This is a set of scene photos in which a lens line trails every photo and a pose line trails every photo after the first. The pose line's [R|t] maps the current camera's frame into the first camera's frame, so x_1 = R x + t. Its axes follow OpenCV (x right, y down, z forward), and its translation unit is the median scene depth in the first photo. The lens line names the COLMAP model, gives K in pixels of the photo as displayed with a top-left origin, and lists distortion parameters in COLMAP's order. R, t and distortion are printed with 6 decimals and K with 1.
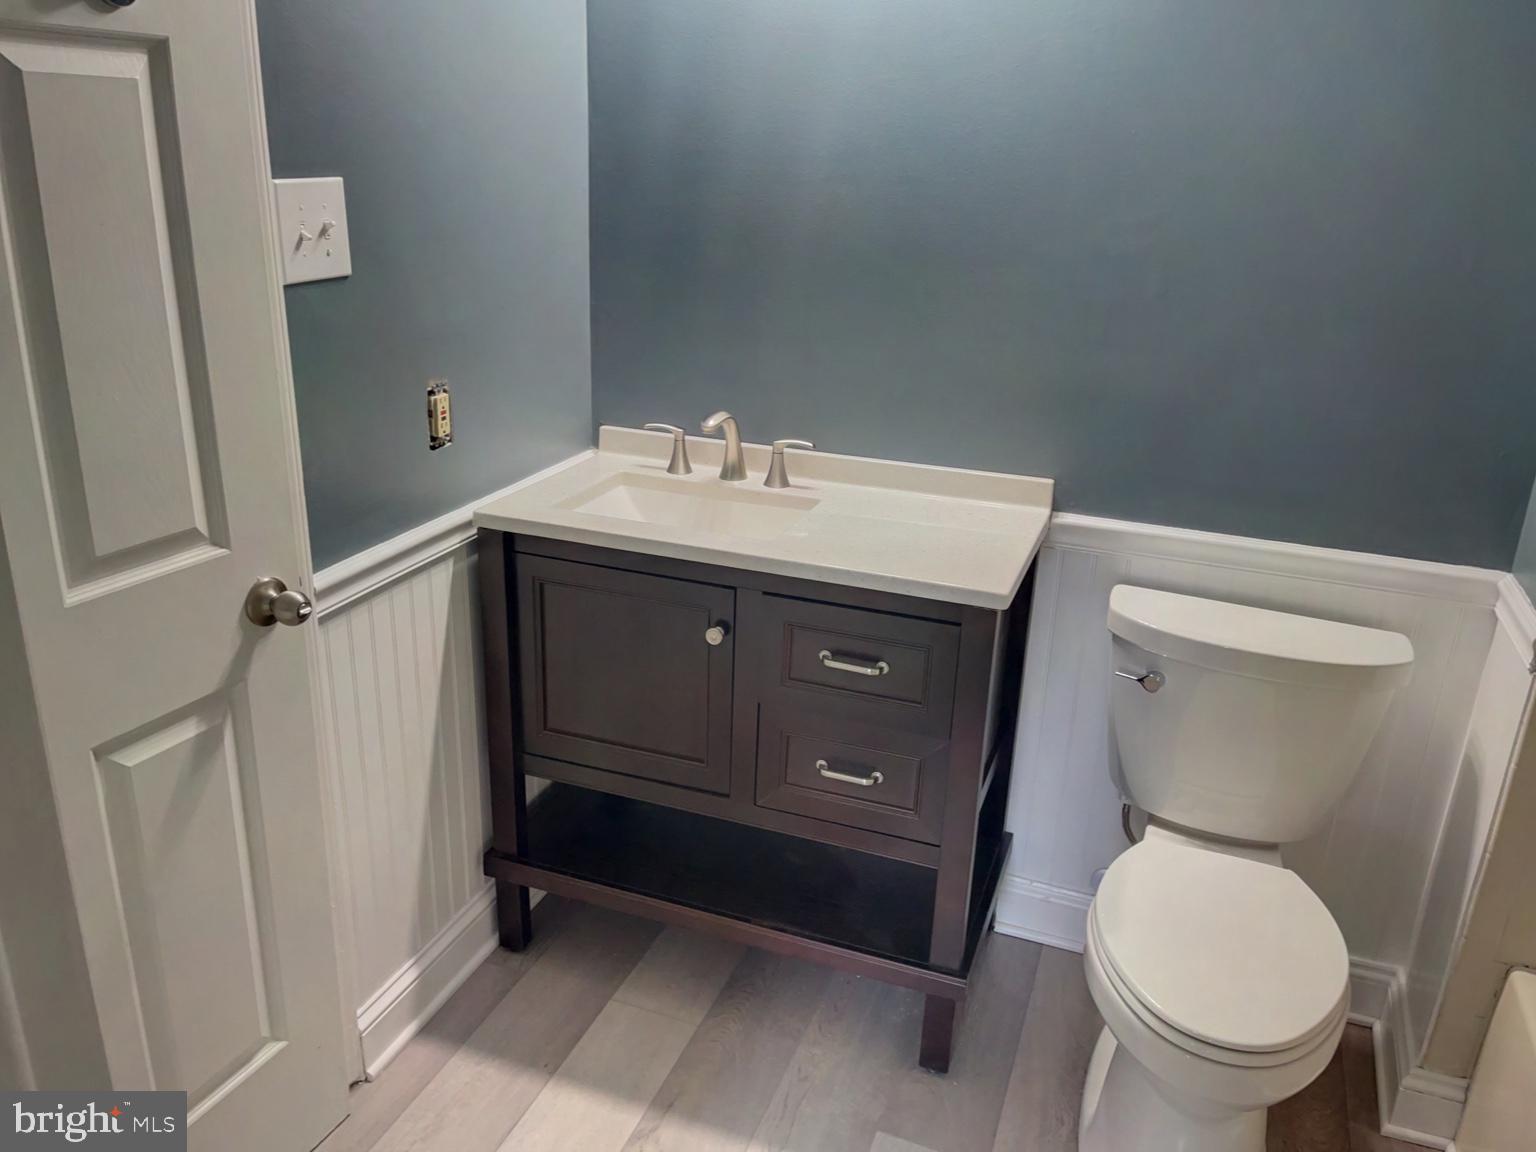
lens RADIAL K [[1147.9, 0, 753.5], [0, 1147.9, 590.9], [0, 0, 1]] dist [0.045750, -0.066396]
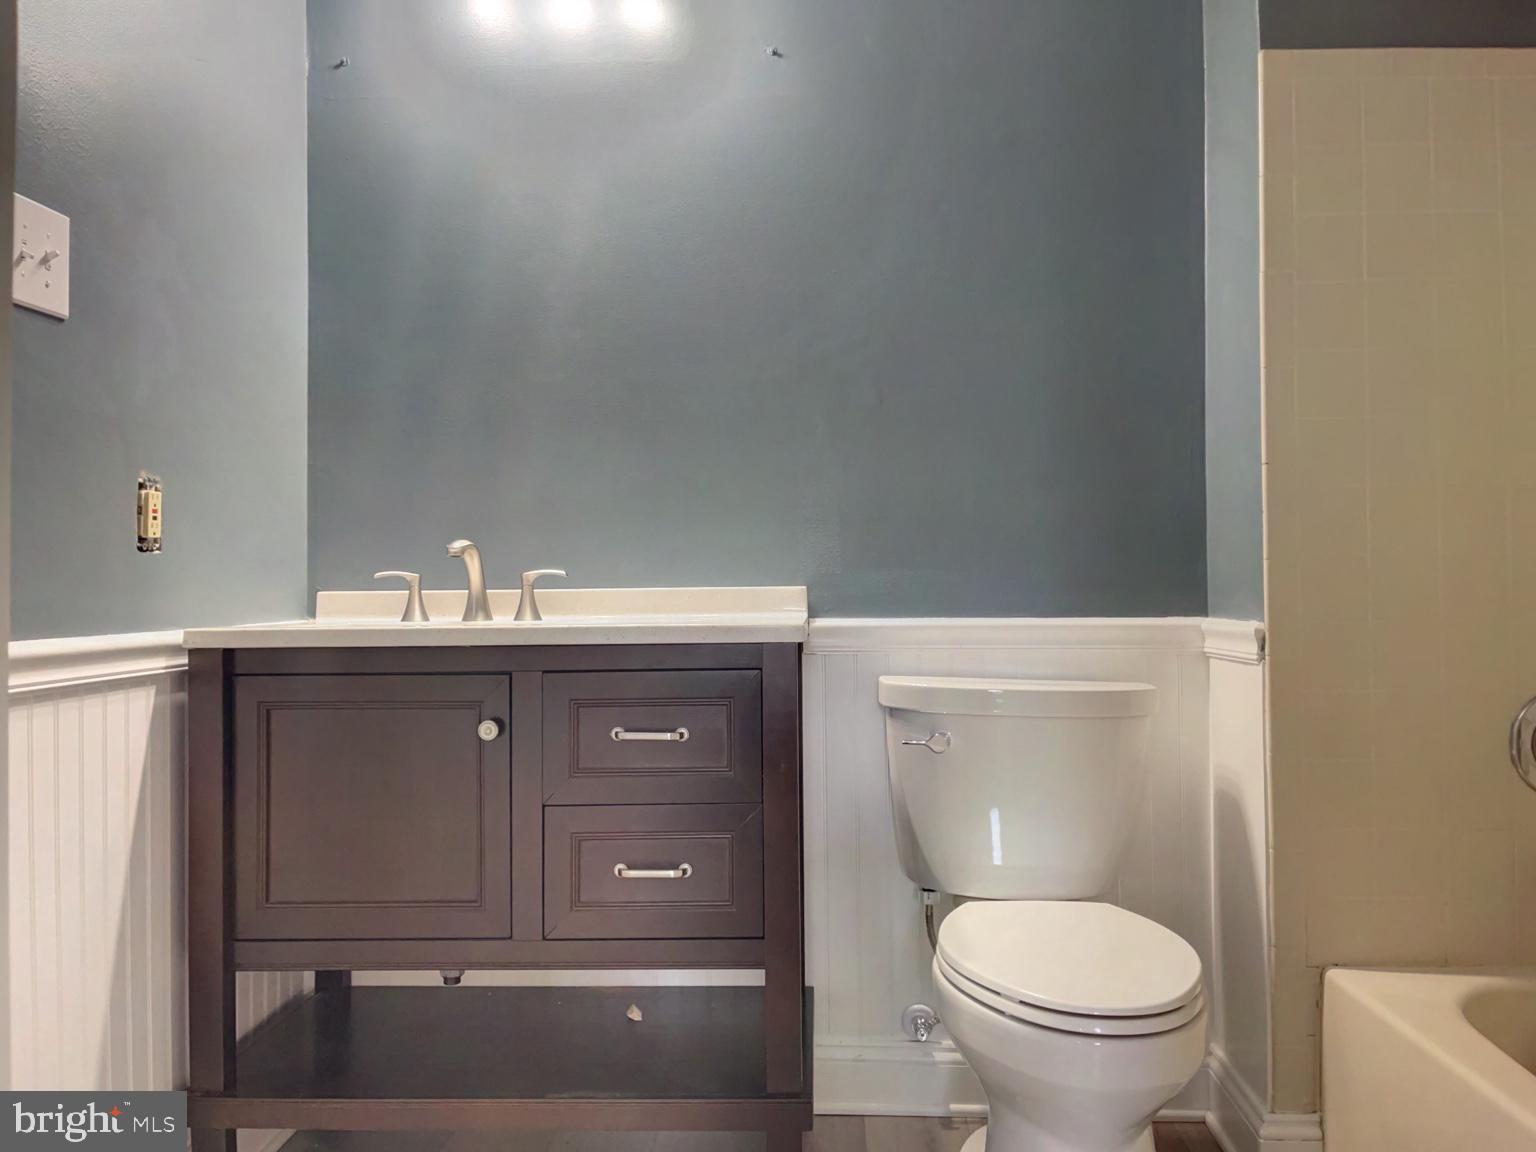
lens RADIAL K [[1147.9, 0, 754.0], [0, 1147.9, 577.4], [0, 0, 1]] dist [0.045750, -0.066396]
pose [[0.949906, -0.037005, 0.310337, -0.110201], [0.146247, 0.930175, -0.336729, 0.257776], [-0.276207, 0.365247, 0.888991, 0.104587]]
